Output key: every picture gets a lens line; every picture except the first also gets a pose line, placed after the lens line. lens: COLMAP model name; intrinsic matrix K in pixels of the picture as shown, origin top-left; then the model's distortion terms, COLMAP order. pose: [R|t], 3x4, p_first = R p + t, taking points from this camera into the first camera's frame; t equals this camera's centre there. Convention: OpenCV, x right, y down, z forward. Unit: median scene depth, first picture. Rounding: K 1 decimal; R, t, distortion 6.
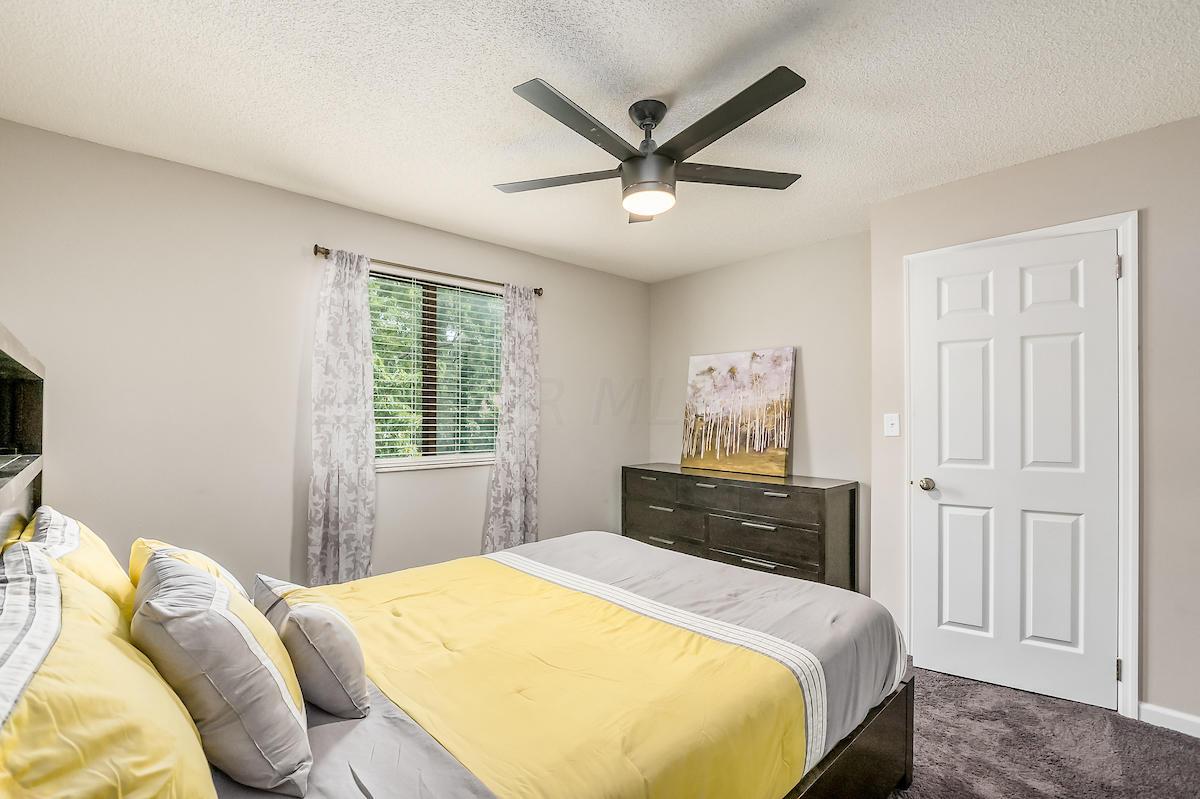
lens RADIAL K [[533.1, 0, 605.6], [0, 533.1, 408.0], [0, 0, 1]] dist [-0.003870, -0.005423]
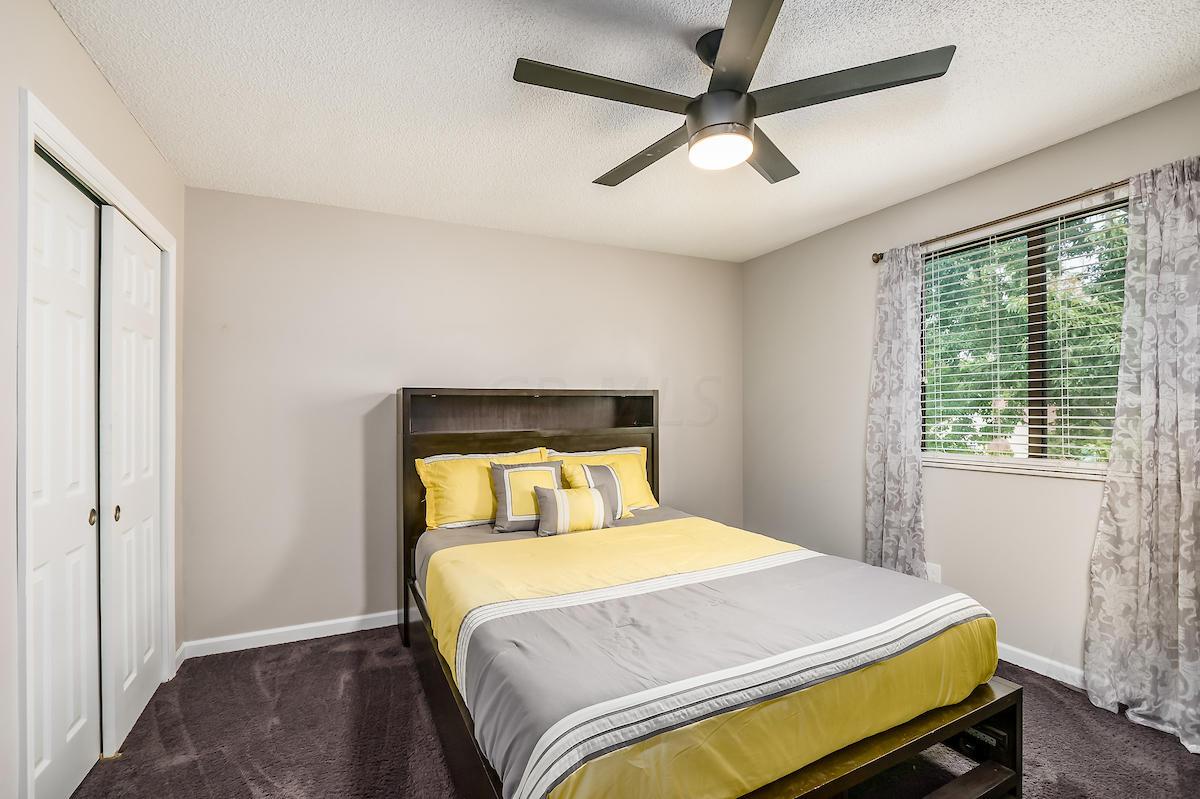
lens RADIAL K [[533.1, 0, 606.7], [0, 533.1, 405.7], [0, 0, 1]] dist [-0.003870, -0.005423]
pose [[-0.301785, -0.010058, -0.953323, 0.973642], [0.028402, 0.999406, -0.019535, 0.022946], [0.952953, -0.032972, -0.301319, 1.127768]]
